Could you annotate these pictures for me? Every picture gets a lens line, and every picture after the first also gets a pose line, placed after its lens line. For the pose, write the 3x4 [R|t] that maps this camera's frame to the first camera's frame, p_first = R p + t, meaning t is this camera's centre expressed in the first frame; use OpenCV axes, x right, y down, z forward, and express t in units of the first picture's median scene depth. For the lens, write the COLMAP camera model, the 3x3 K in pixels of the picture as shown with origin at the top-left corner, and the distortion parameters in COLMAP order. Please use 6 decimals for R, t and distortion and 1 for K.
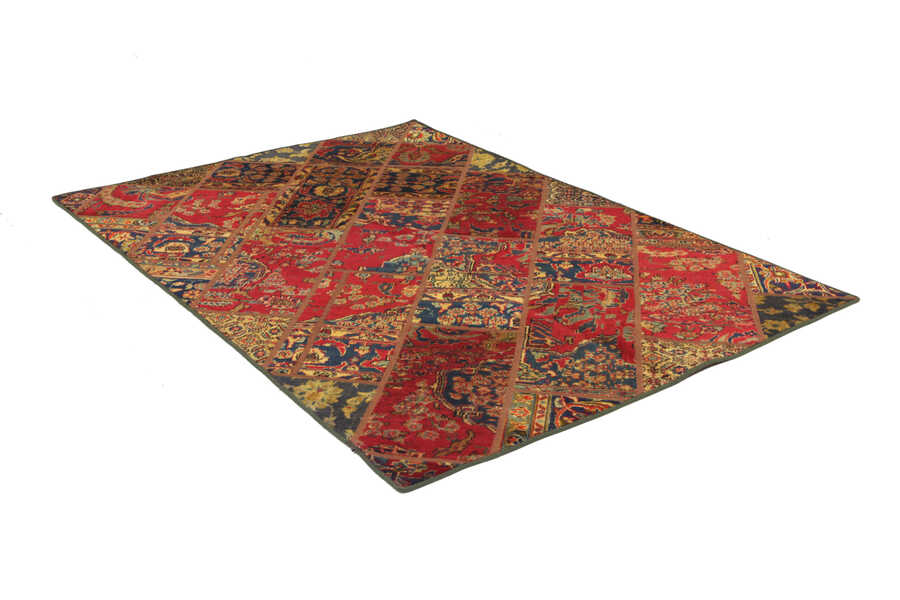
lens RADIAL K [[1107.5, 0, 450.5], [0, 1107.5, 299.6], [0, 0, 1]] dist [-0.017389, 0.000000]
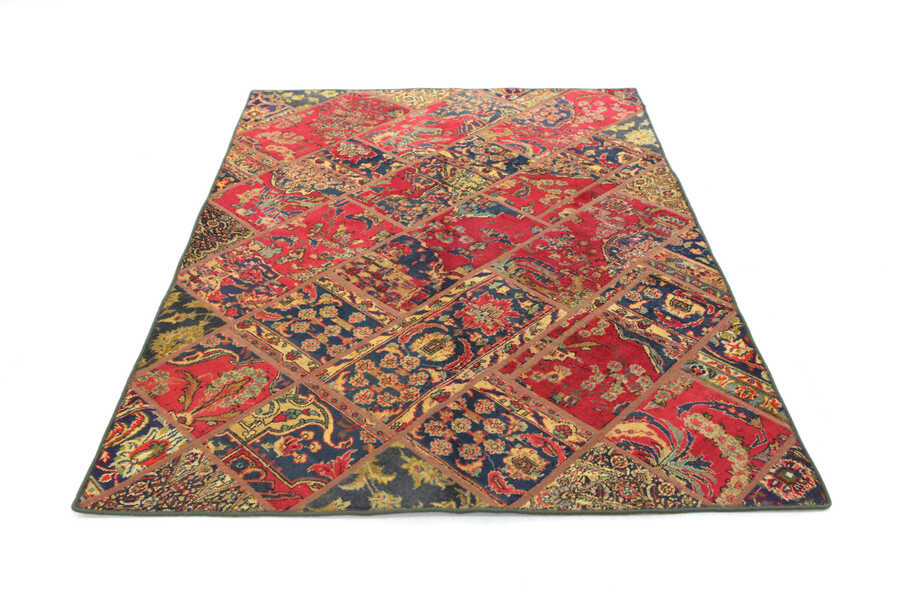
lens RADIAL K [[887.7, 0, 452.9], [0, 887.7, 299.8], [0, 0, 1]] dist [-0.049678, 0.000000]
pose [[-0.814260, -0.336115, 0.473294, -0.425894], [0.249798, 0.533095, 0.808338, -0.641502], [-0.524005, 0.776426, -0.350117, 1.321659]]
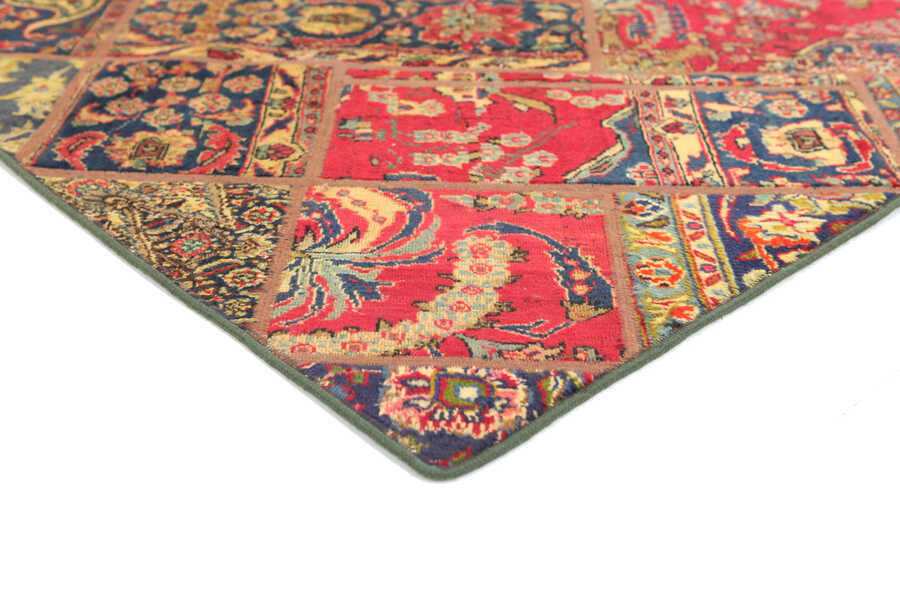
lens RADIAL K [[1236.8, 0, 445.9], [0, 1236.8, 300.4], [0, 0, 1]] dist [0.034483, 0.000000]
pose [[-0.103763, -0.535411, 0.838193, -0.603047], [0.414266, 0.742896, 0.525822, -0.268689], [-0.904222, 0.401796, 0.144717, 1.063957]]
